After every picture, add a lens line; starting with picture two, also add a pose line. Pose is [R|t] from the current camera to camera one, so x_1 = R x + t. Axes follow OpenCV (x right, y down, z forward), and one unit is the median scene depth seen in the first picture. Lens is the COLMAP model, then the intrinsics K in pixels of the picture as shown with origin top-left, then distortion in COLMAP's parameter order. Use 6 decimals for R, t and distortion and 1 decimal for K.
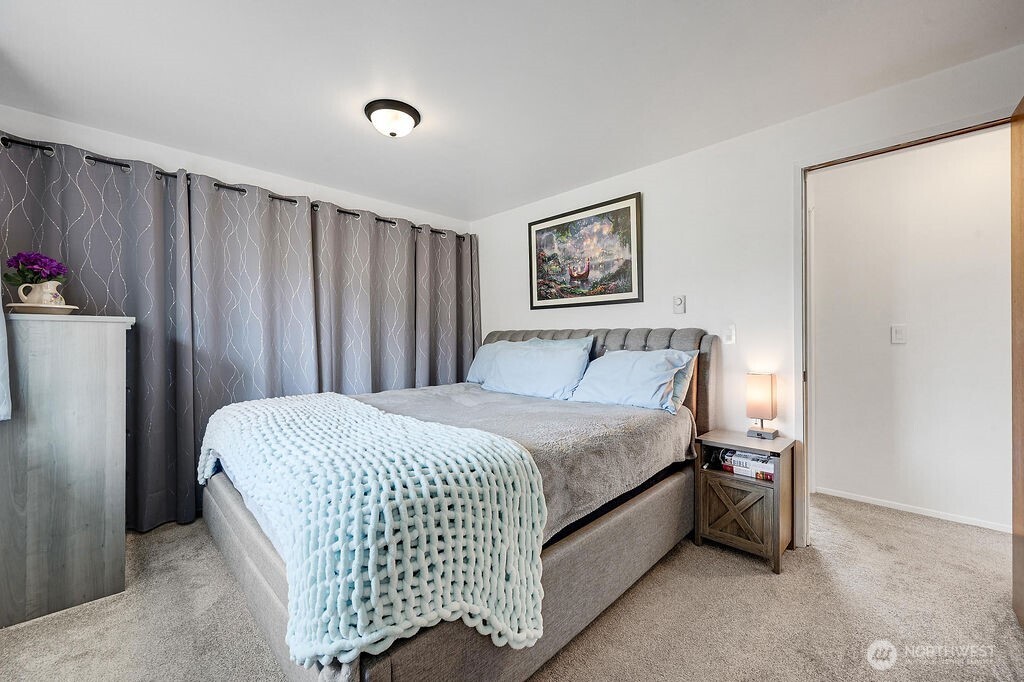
lens RADIAL K [[417.8, 0, 512.4], [0, 417.8, 336.6], [0, 0, 1]] dist [0.009908, -0.000482]
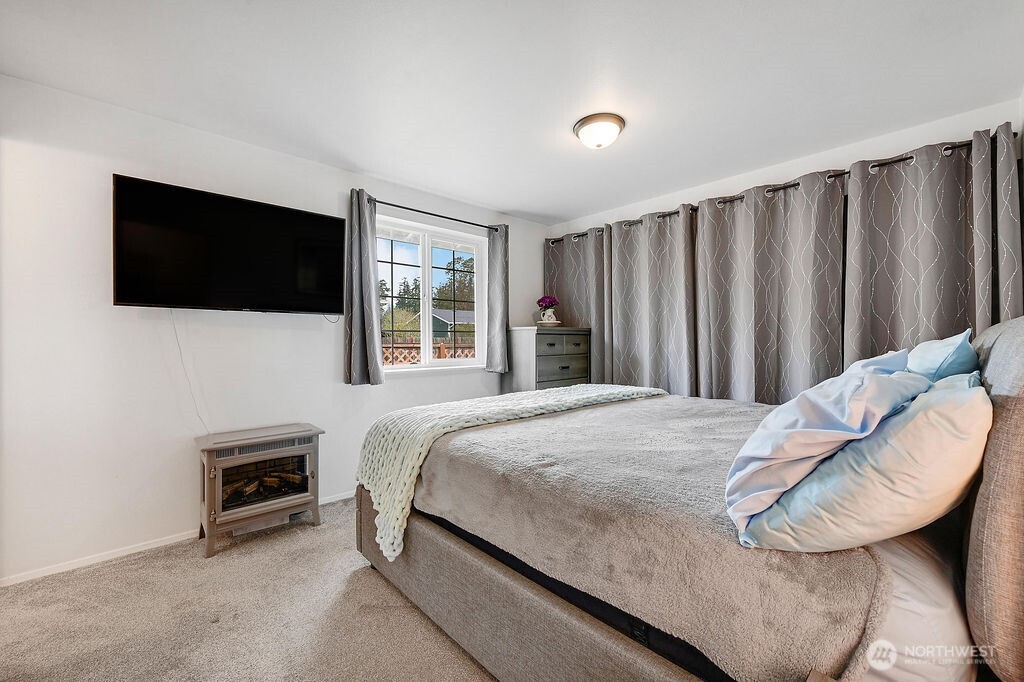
lens RADIAL K [[417.8, 0, 510.7], [0, 417.8, 340.0], [0, 0, 1]] dist [0.009908, -0.000482]
pose [[-0.052775, 0.007334, -0.998580, 0.931297], [0.004551, 0.999964, 0.007103, -0.000939], [0.998596, -0.004170, -0.052806, 0.981881]]
